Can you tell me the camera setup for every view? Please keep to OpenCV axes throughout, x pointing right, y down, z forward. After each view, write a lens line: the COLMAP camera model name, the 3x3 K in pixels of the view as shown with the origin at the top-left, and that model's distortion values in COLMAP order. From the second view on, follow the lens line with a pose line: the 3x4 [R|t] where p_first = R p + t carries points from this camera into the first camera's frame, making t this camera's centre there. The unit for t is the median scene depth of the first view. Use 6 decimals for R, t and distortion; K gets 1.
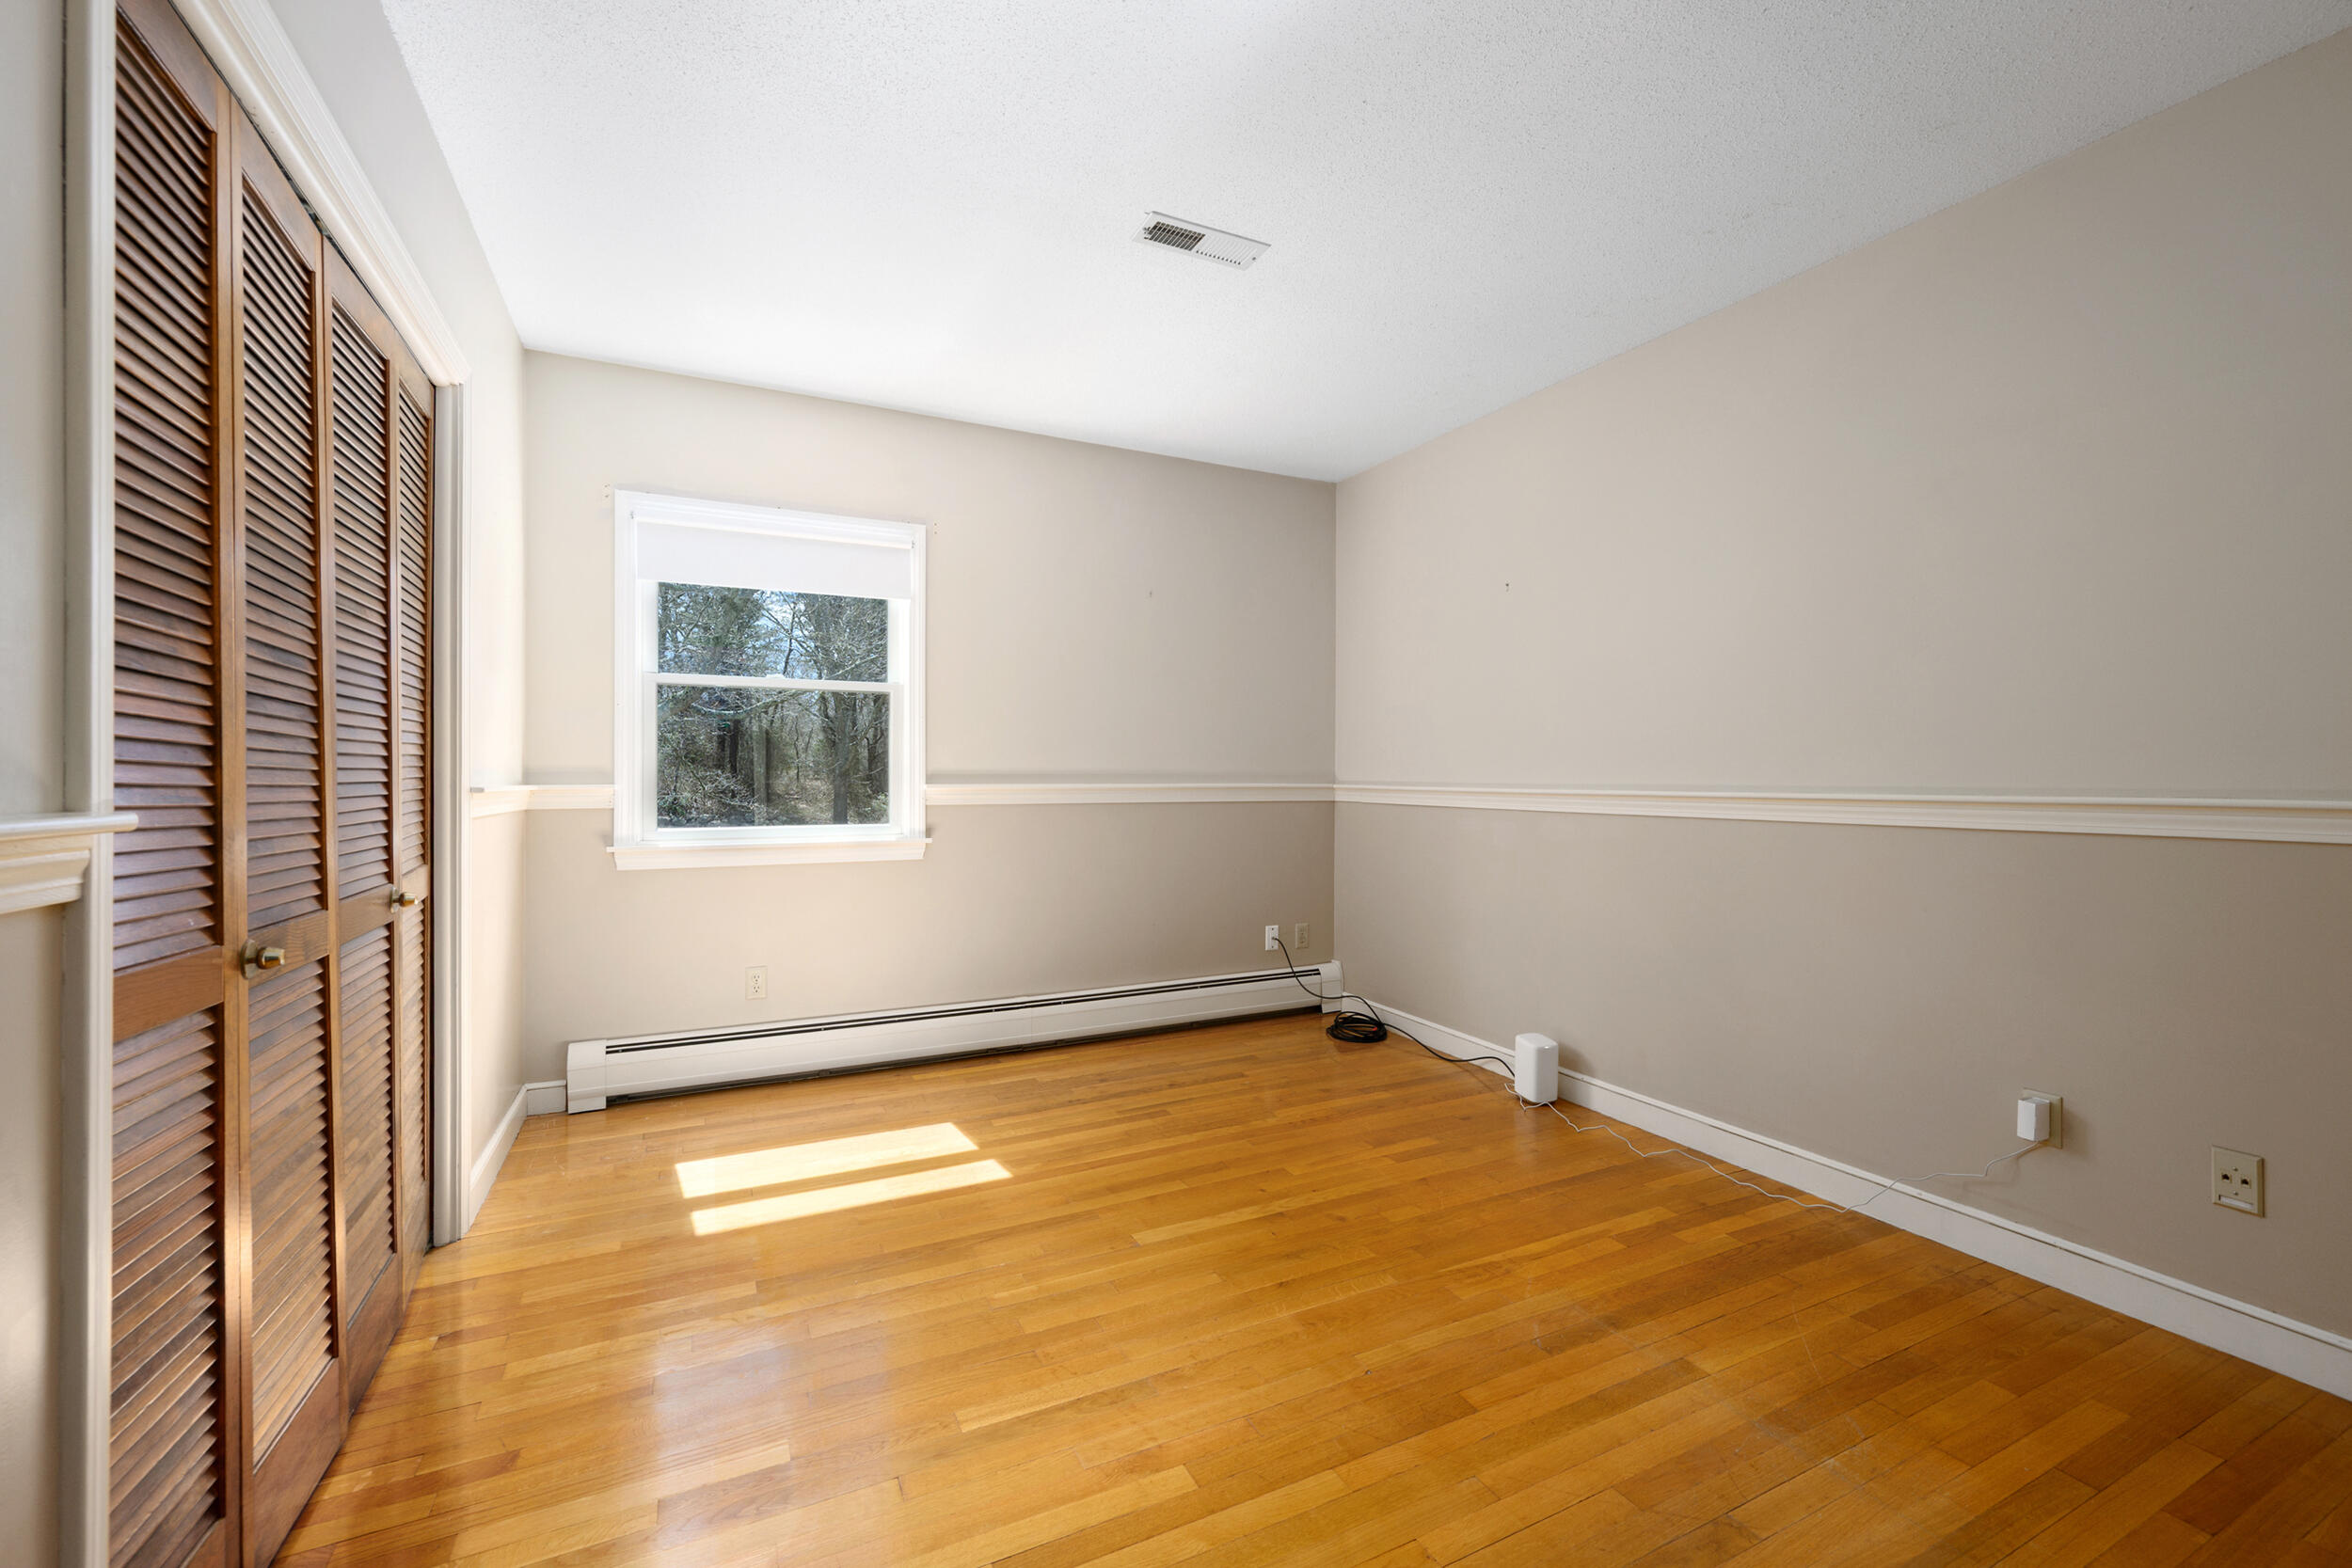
lens RADIAL K [[965.4, 0, 1177.5], [0, 965.4, 784.9], [0, 0, 1]] dist [-0.000278, 0.000122]
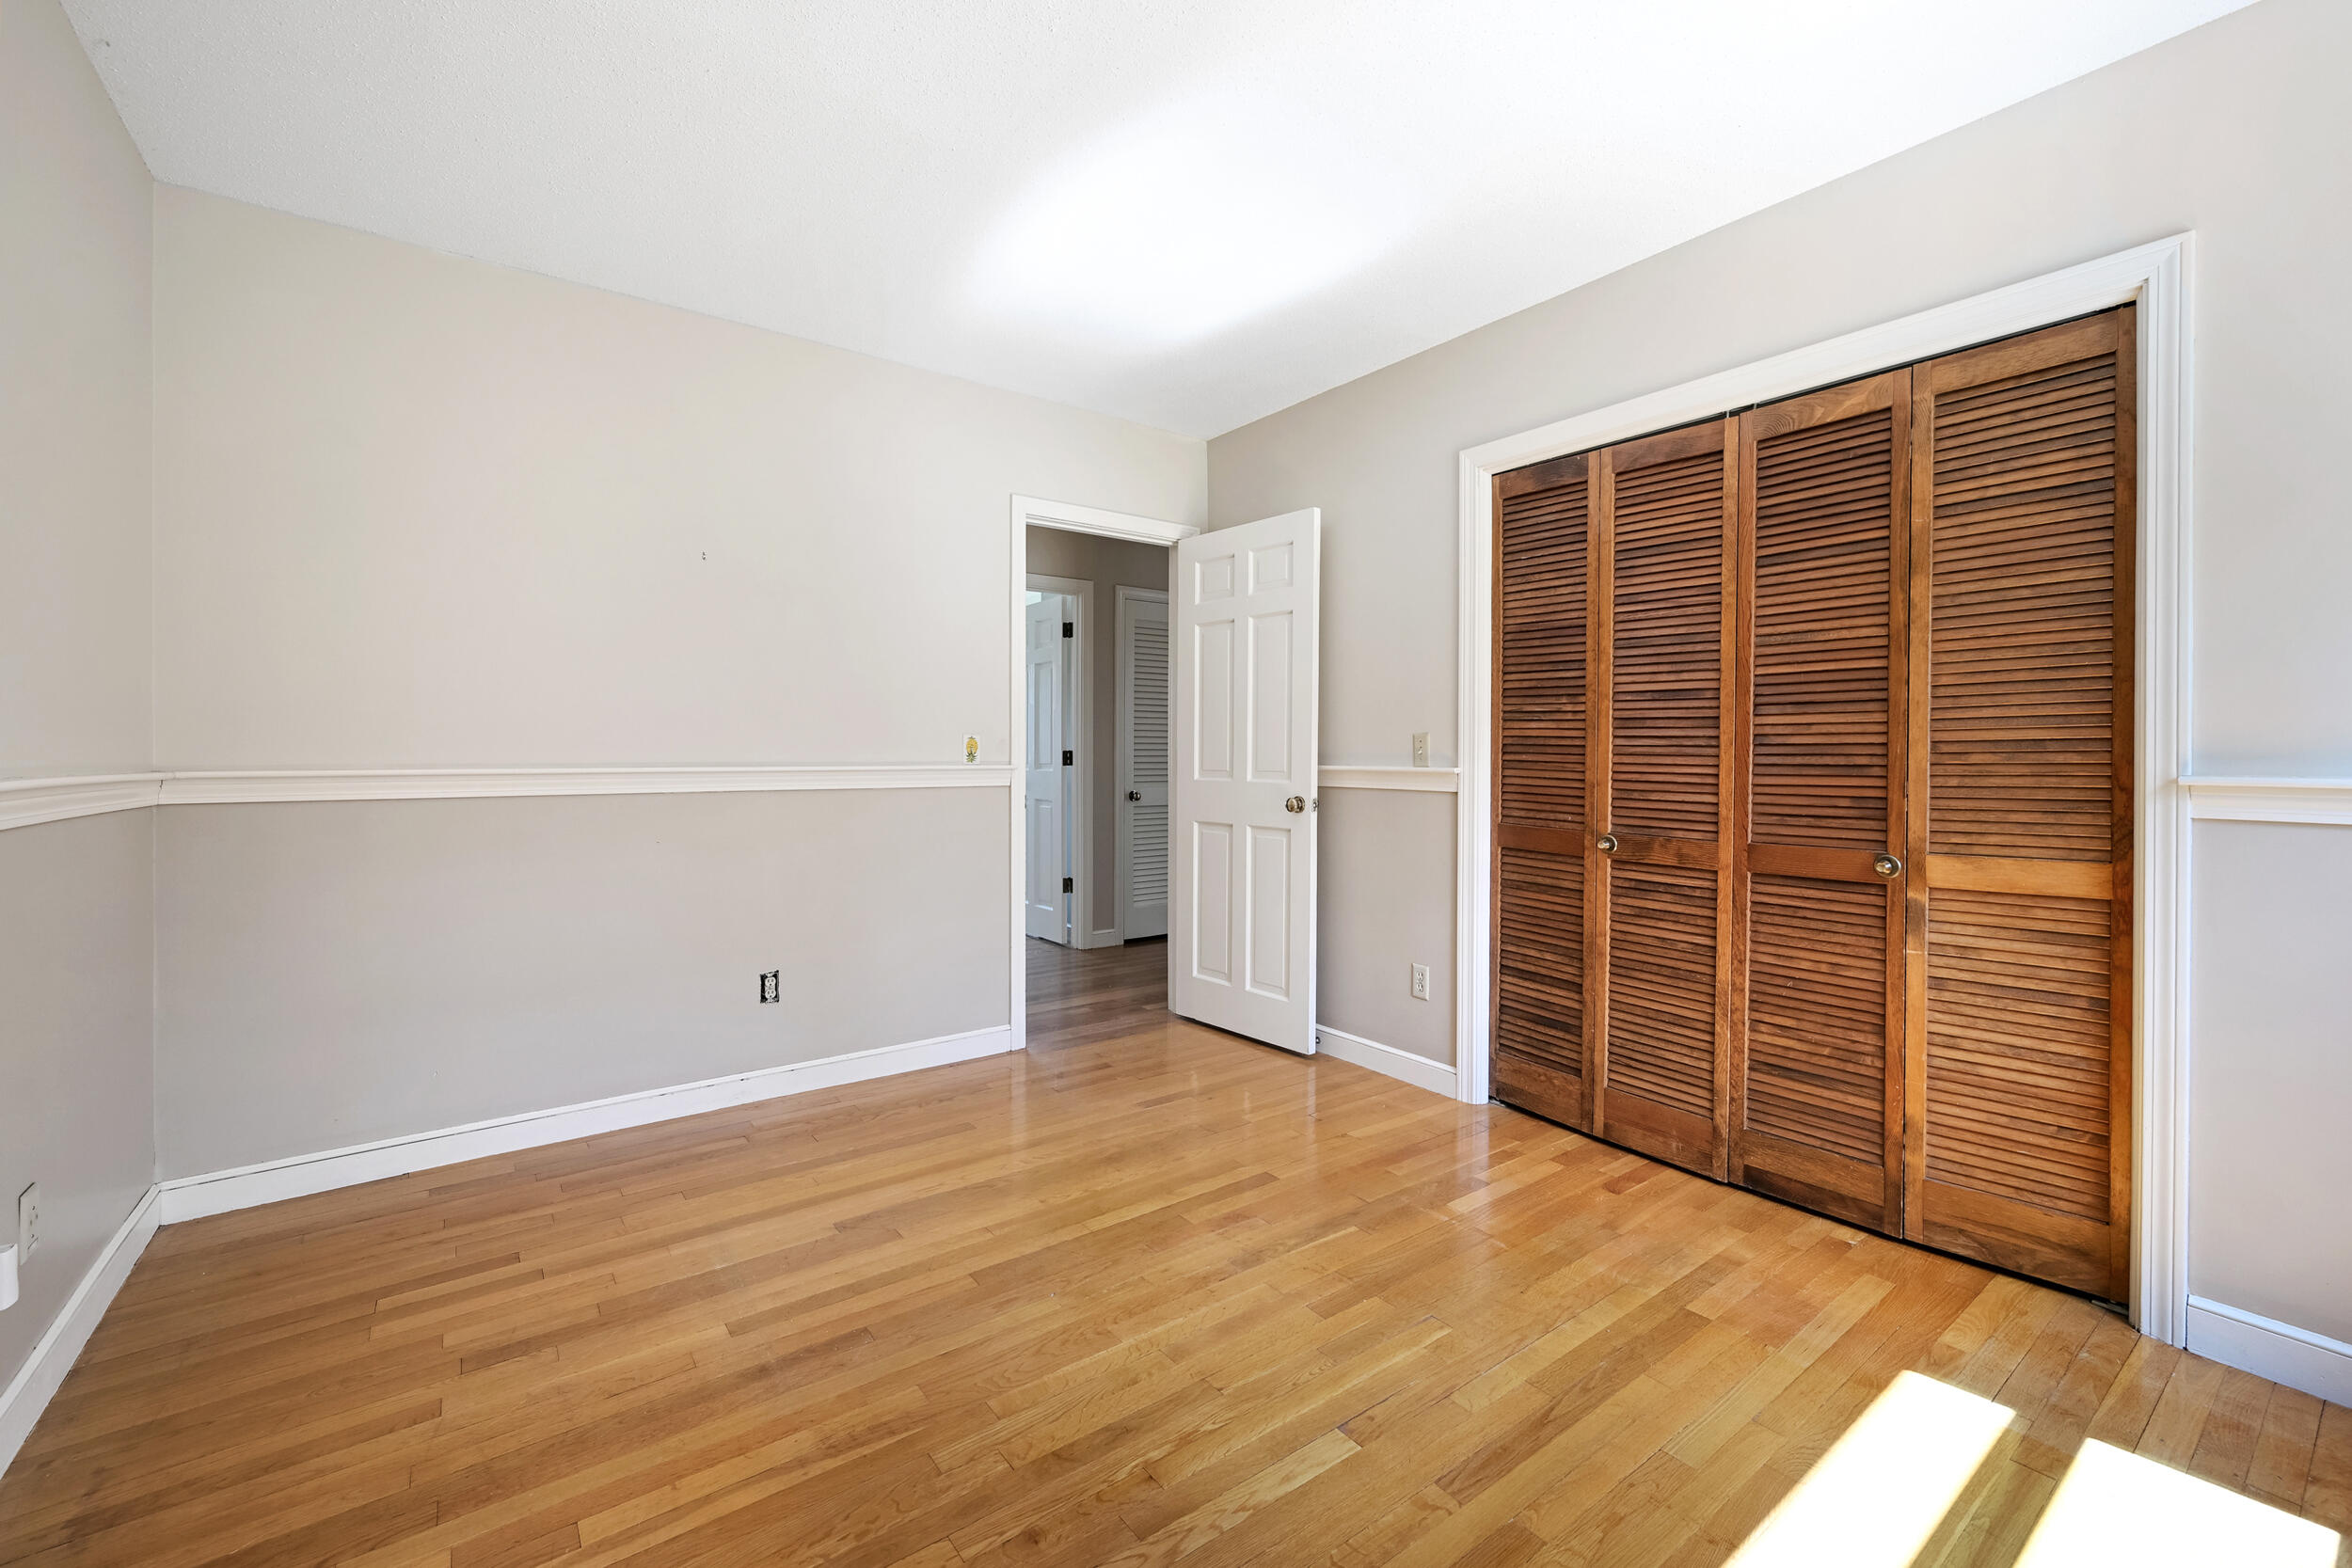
lens RADIAL K [[965.4, 0, 1175.8], [0, 965.4, 770.7], [0, 0, 1]] dist [-0.000278, 0.000122]
pose [[-0.982318, -0.016617, -0.186480, 0.269602], [-0.017677, 0.999836, 0.004022, -0.002265], [0.186383, 0.007247, -0.982450, 2.067456]]
